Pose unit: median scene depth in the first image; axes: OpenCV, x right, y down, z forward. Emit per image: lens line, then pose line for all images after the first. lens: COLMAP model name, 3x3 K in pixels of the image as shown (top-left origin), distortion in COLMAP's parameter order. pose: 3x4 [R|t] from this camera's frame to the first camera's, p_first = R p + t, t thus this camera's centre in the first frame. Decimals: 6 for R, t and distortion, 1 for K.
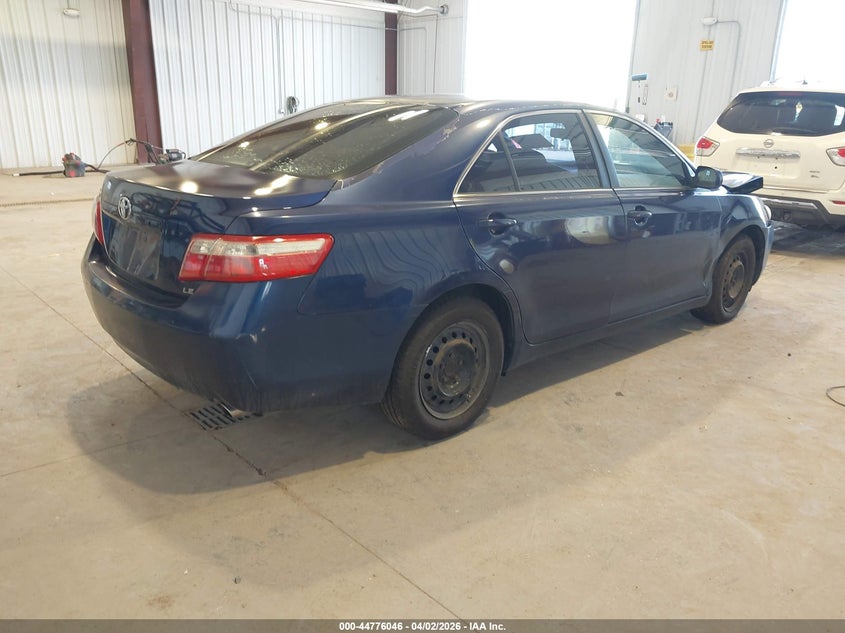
lens RADIAL K [[663.1, 0, 423.2], [0, 663.1, 318.3], [0, 0, 1]] dist [-0.005042, -0.004925]
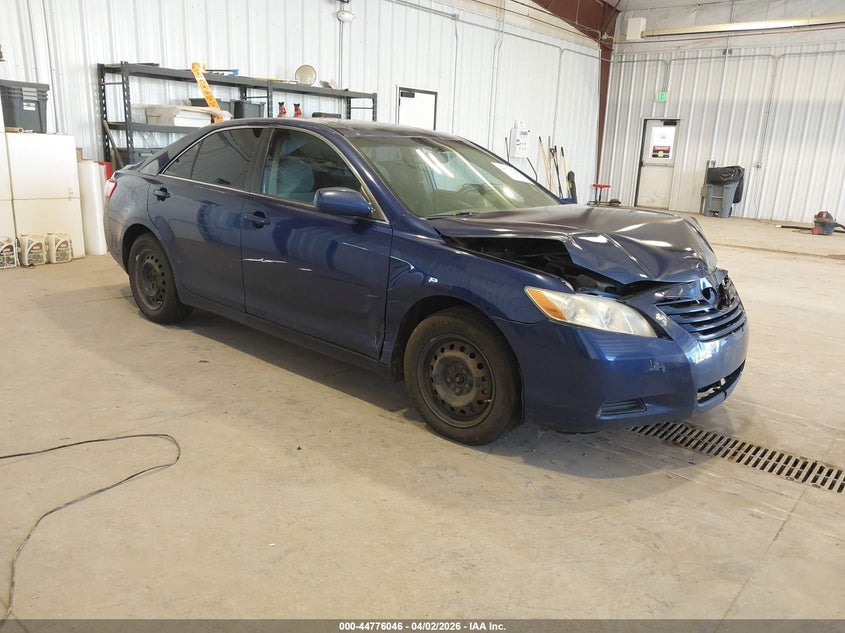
lens RADIAL K [[663.1, 0, 422.9], [0, 663.1, 319.2], [0, 0, 1]] dist [-0.005042, -0.004925]
pose [[0.113648, 0.224092, -0.967919, 1.135115], [-0.326266, 0.928619, 0.176685, -0.224553], [0.938421, 0.295719, 0.178649, 0.882359]]
